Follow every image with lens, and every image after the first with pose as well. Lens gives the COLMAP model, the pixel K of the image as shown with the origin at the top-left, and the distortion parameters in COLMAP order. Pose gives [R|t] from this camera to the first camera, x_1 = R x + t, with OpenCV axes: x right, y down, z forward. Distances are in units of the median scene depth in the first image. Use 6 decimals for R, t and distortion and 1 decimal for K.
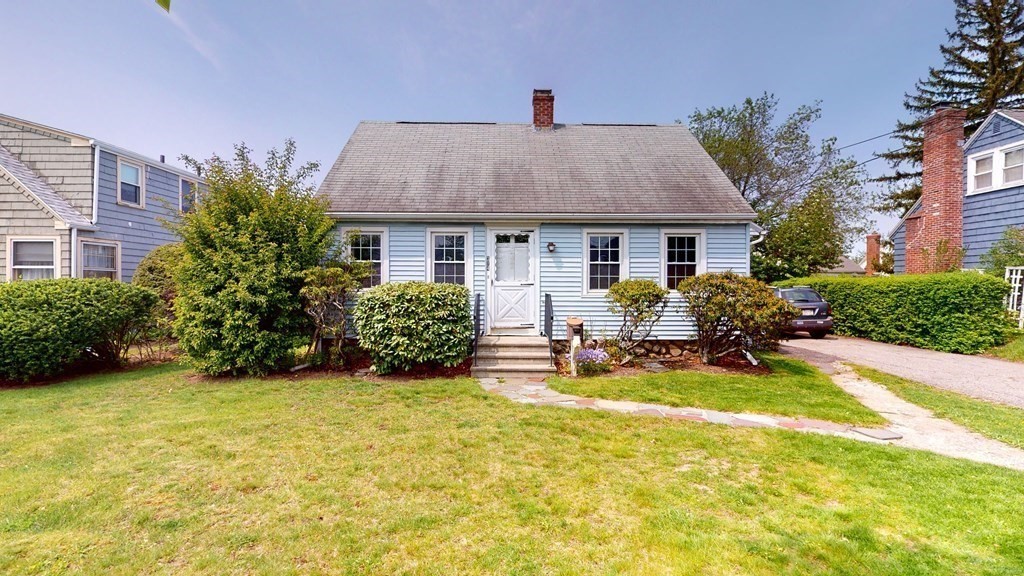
lens RADIAL K [[503.1, 0, 512.8], [0, 503.1, 289.8], [0, 0, 1]] dist [-0.001827, -0.002571]
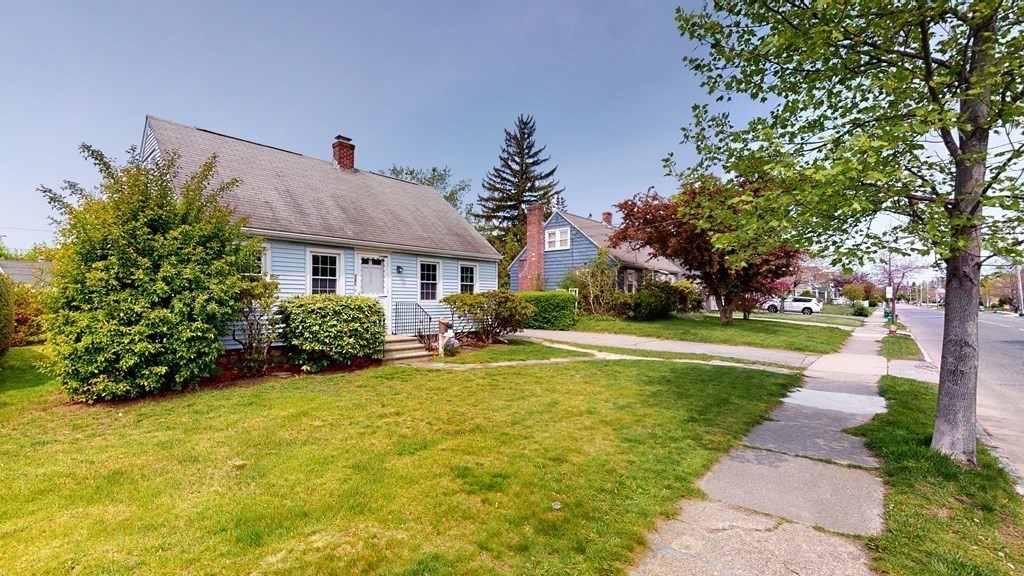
lens RADIAL K [[503.1, 0, 511.5], [0, 503.1, 287.9], [0, 0, 1]] dist [-0.001827, -0.002571]
pose [[0.608454, 0.015848, 0.793431, -0.729383], [0.007927, 0.999629, -0.026046, 0.003524], [-0.793549, 0.022137, 0.608103, -0.072947]]
